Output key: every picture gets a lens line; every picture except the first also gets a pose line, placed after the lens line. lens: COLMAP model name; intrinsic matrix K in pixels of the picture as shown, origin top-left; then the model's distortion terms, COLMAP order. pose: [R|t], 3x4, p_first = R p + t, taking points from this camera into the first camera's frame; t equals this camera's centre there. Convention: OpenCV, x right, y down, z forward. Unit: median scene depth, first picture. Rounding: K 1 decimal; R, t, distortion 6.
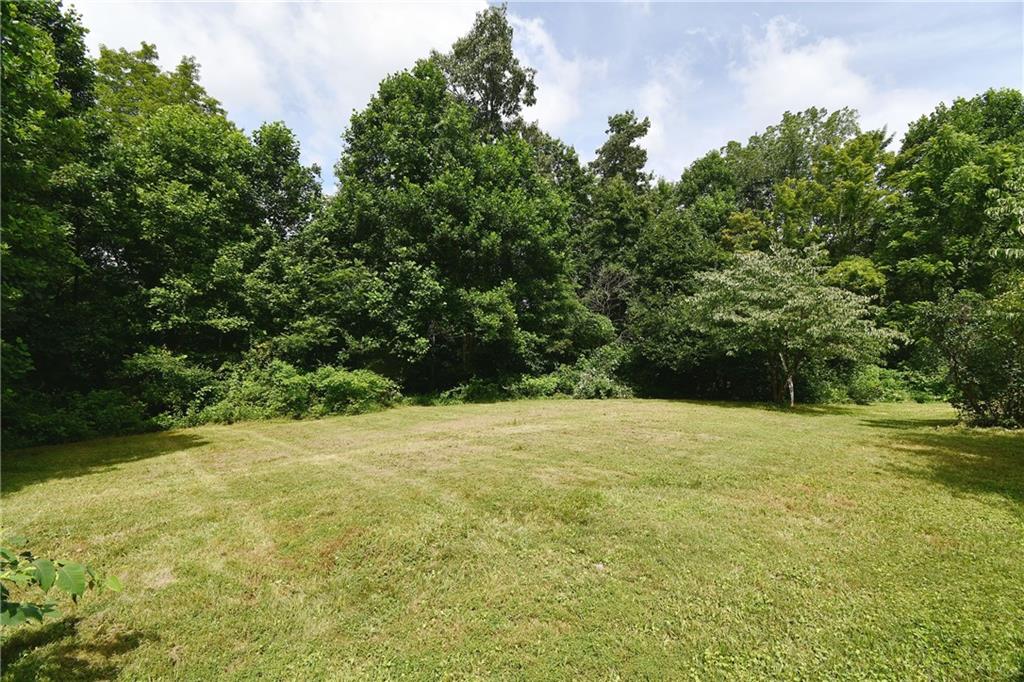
lens RADIAL K [[462.5, 0, 510.8], [0, 462.5, 340.8], [0, 0, 1]] dist [0.003657, -0.001358]
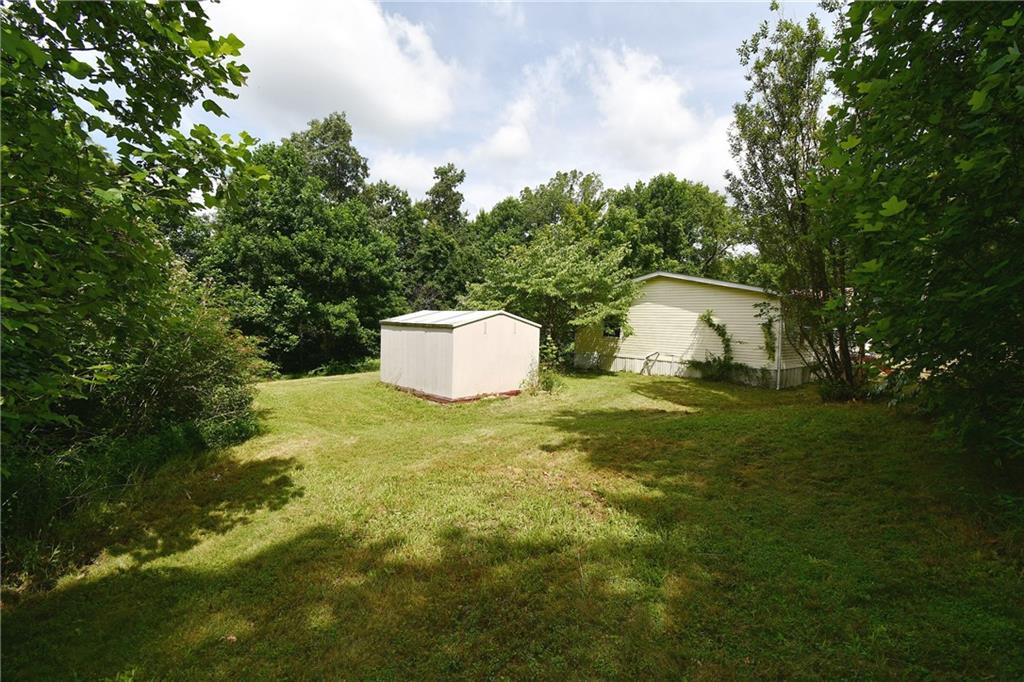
lens RADIAL K [[462.5, 0, 514.6], [0, 462.5, 340.7], [0, 0, 1]] dist [0.003657, -0.001358]
pose [[0.962551, -0.032584, 0.269135, 0.098223], [0.027310, 0.999355, 0.023317, -0.004166], [-0.269721, -0.015094, 0.962820, -0.665764]]
